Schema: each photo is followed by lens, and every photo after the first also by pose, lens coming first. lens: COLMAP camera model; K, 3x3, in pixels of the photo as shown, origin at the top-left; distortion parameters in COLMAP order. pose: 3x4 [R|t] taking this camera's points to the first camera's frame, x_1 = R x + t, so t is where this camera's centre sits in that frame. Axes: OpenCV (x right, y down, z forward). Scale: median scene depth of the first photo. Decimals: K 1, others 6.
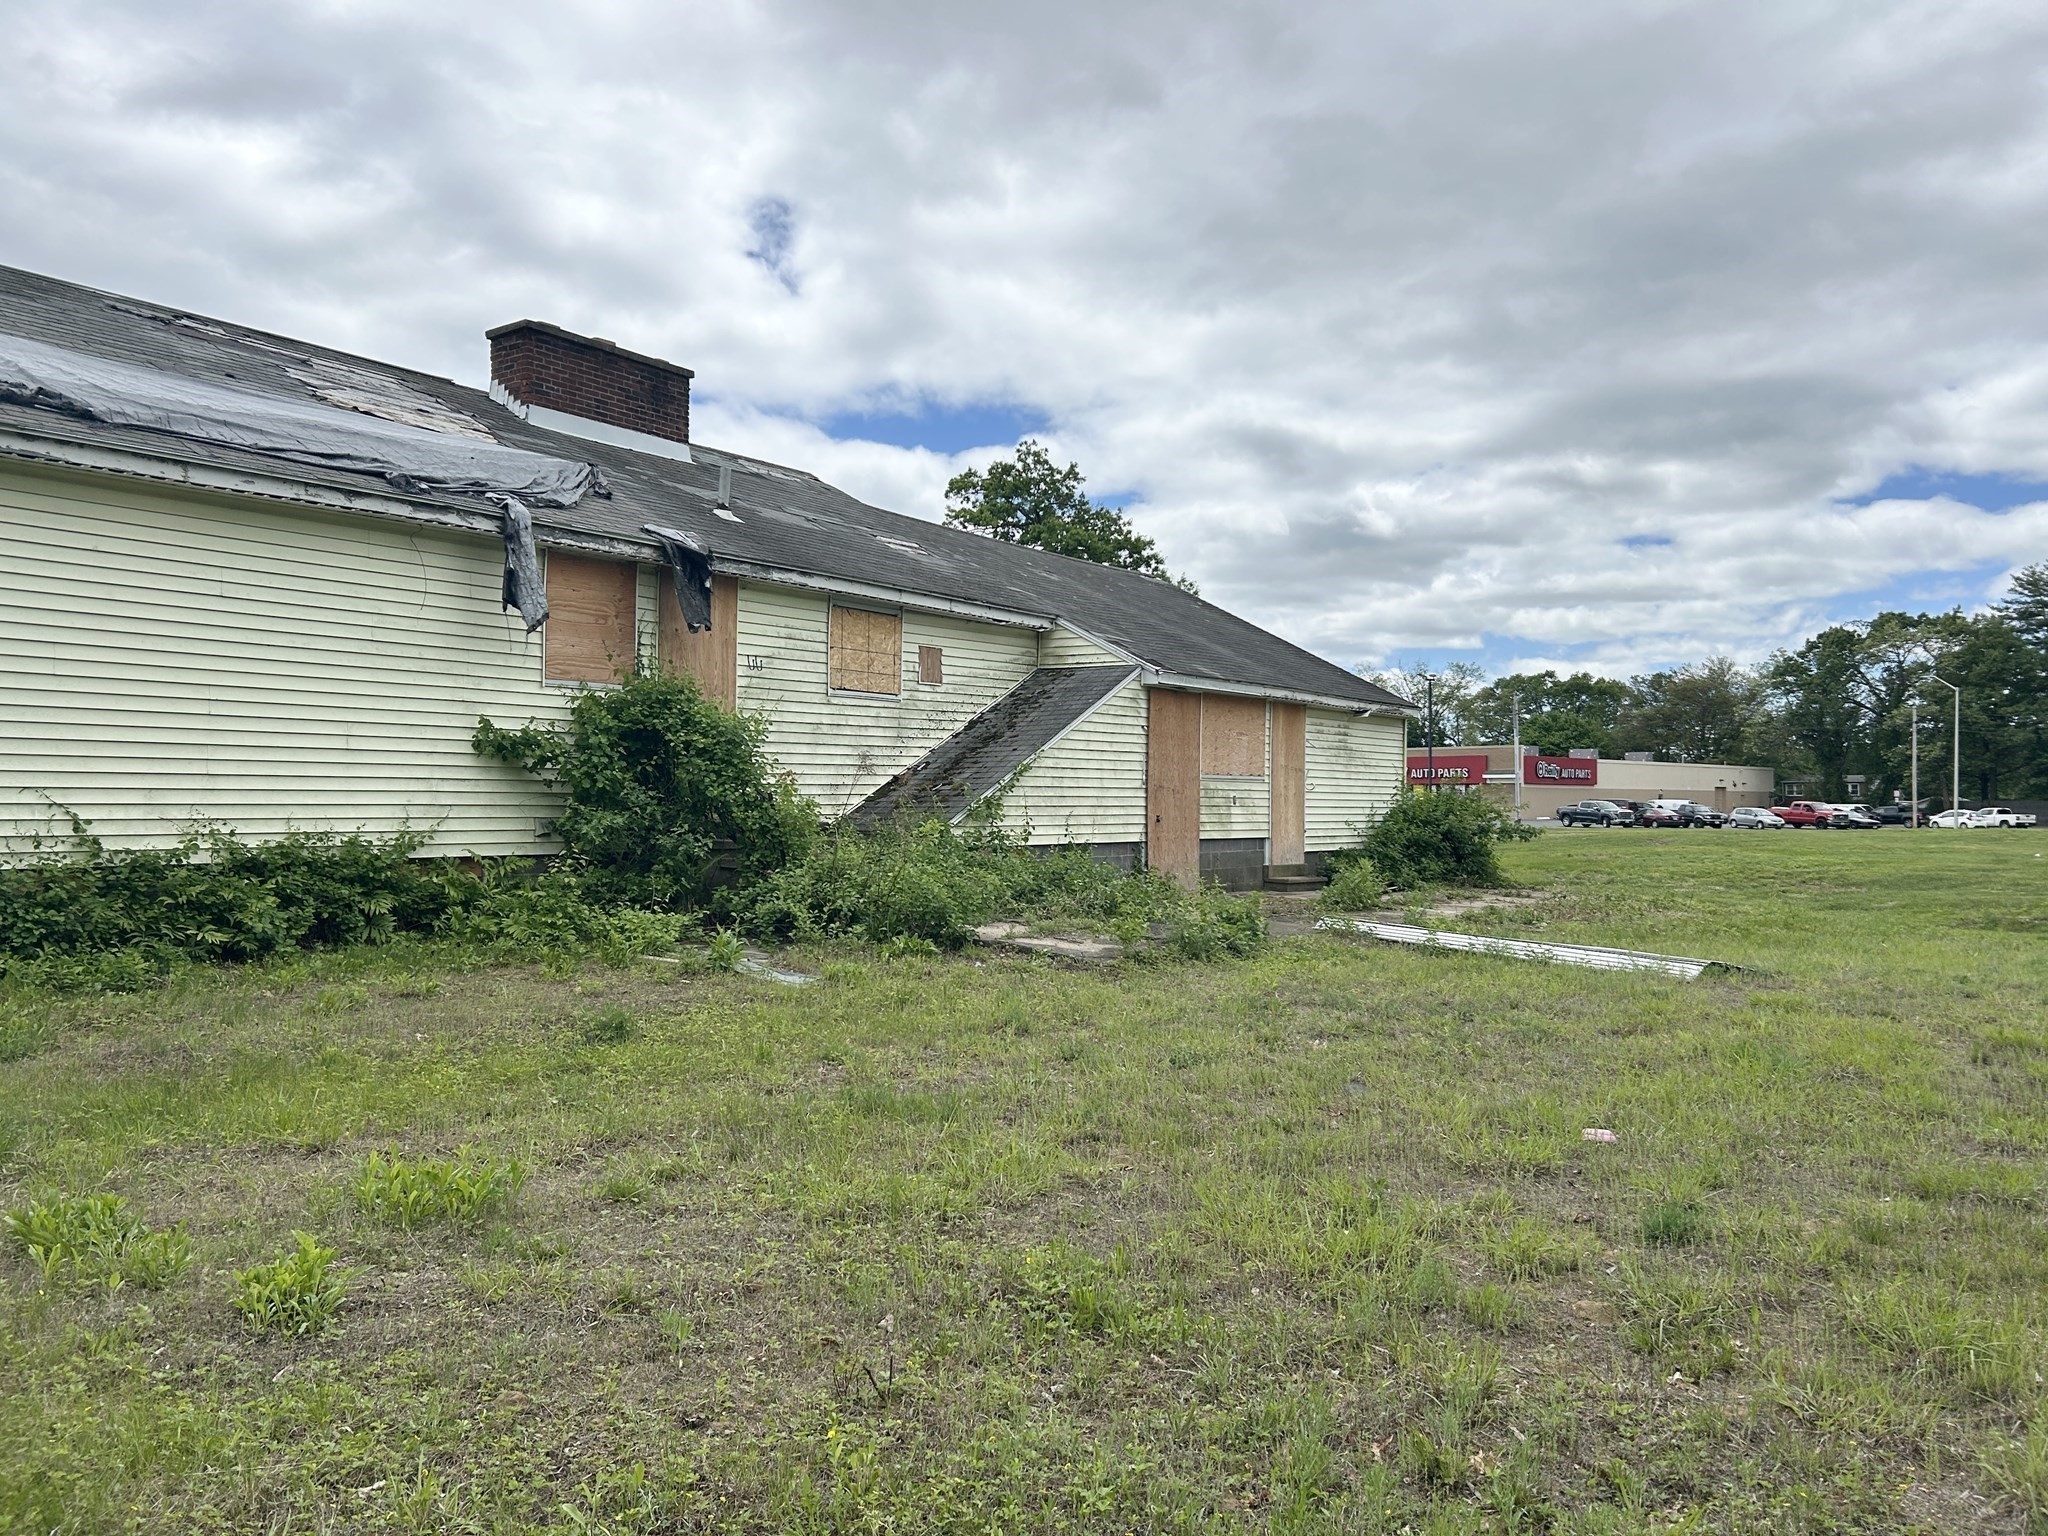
lens RADIAL K [[1533.6, 0, 1049.4], [0, 1533.6, 766.5], [0, 0, 1]] dist [0.175642, -0.397296]
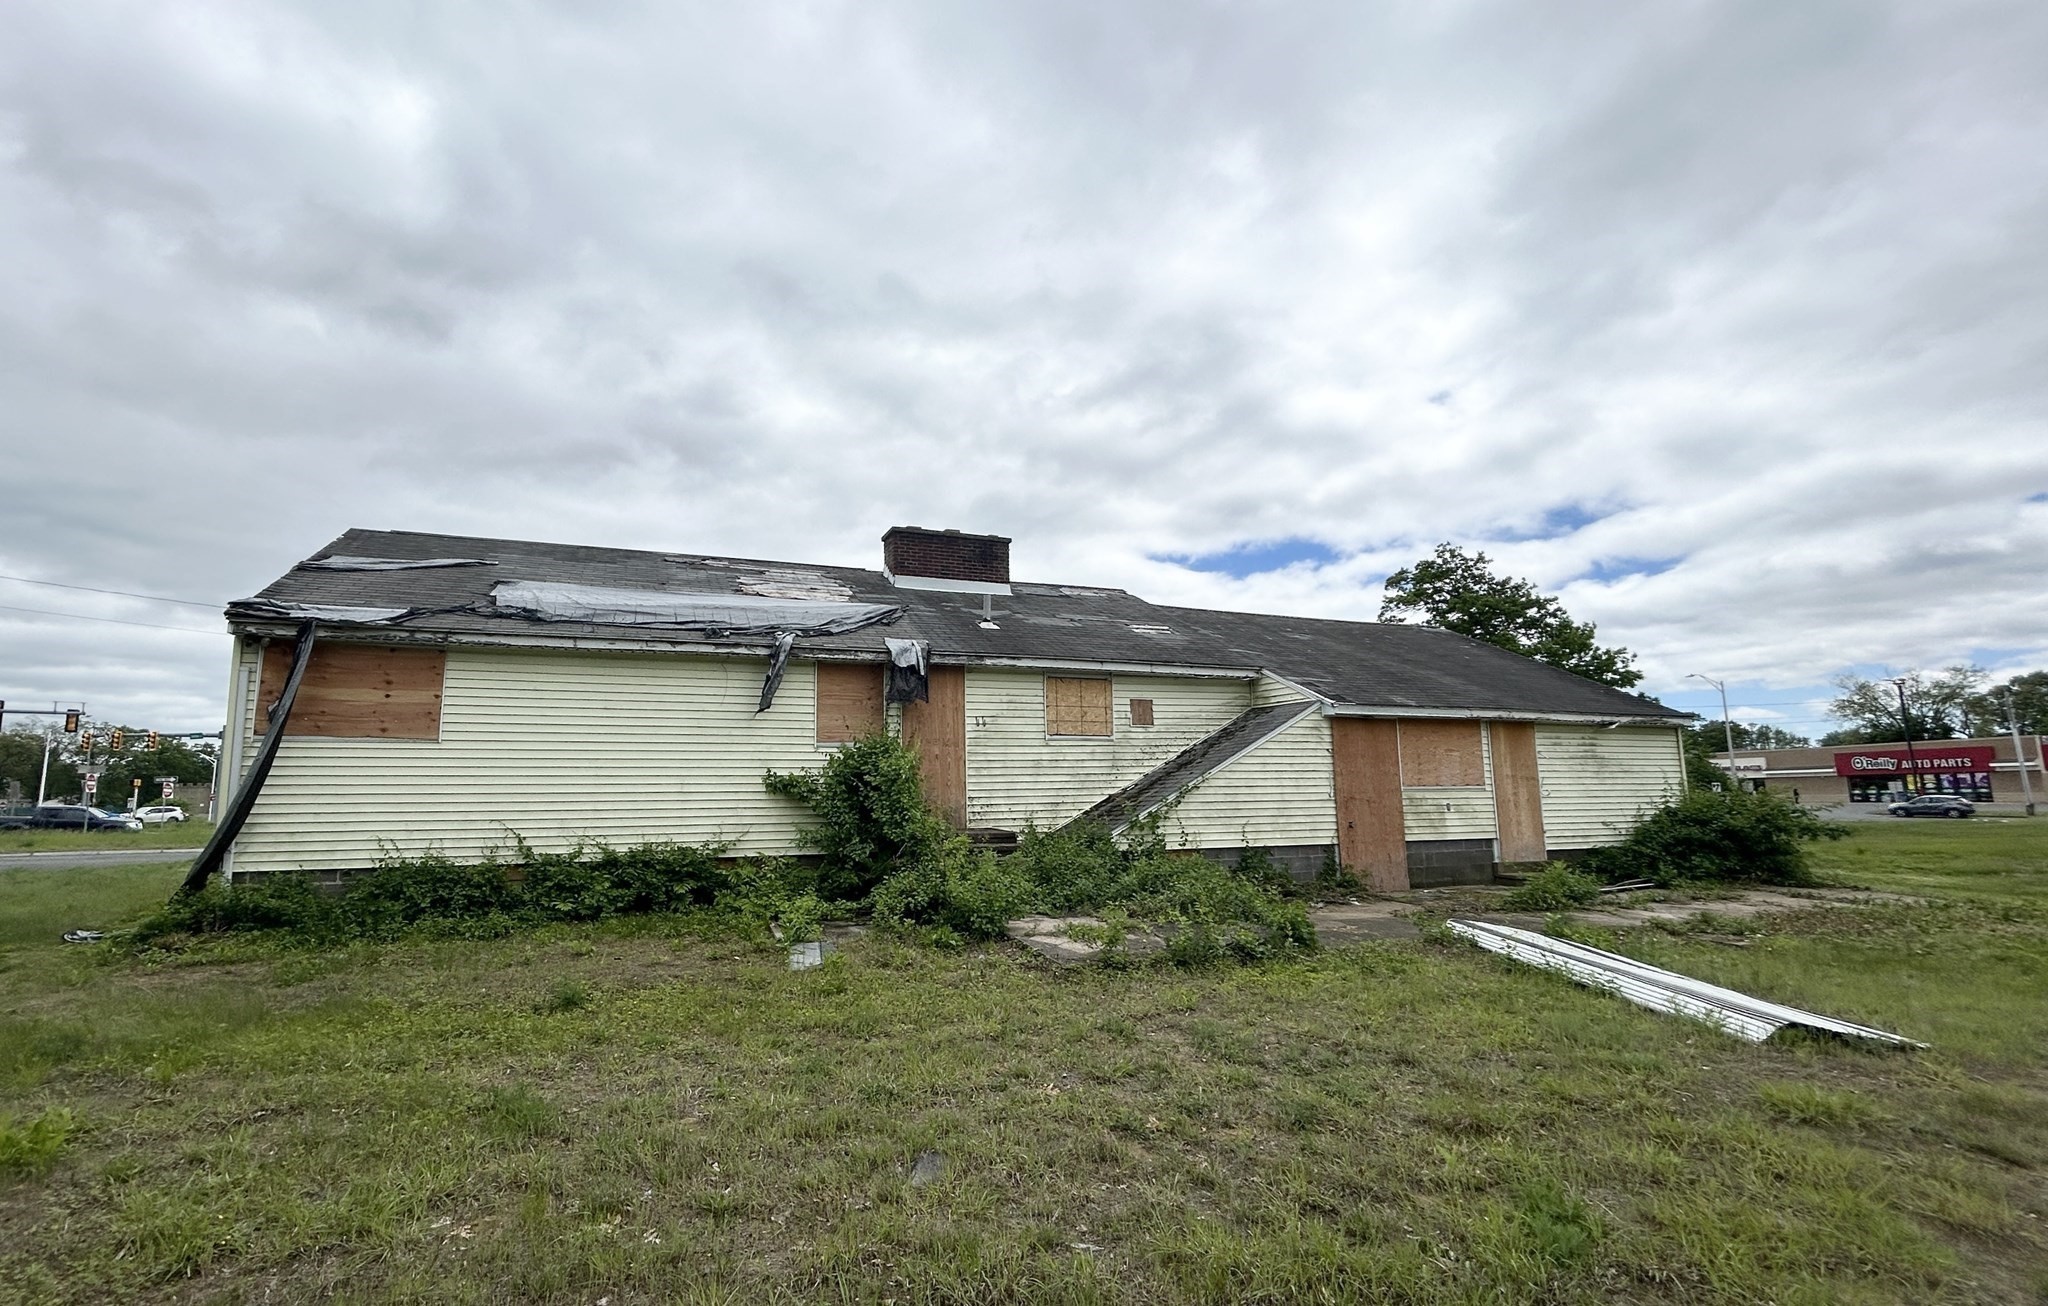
lens RADIAL K [[891.8, 0, 1024.0], [0, 891.8, 653.0], [0, 0, 1]] dist [-0.000257, 0.000012]
pose [[0.823299, -0.104517, -0.557903, 0.282940], [0.028852, 0.989336, -0.142764, -0.007779], [0.566874, 0.101441, 0.817535, 0.278950]]
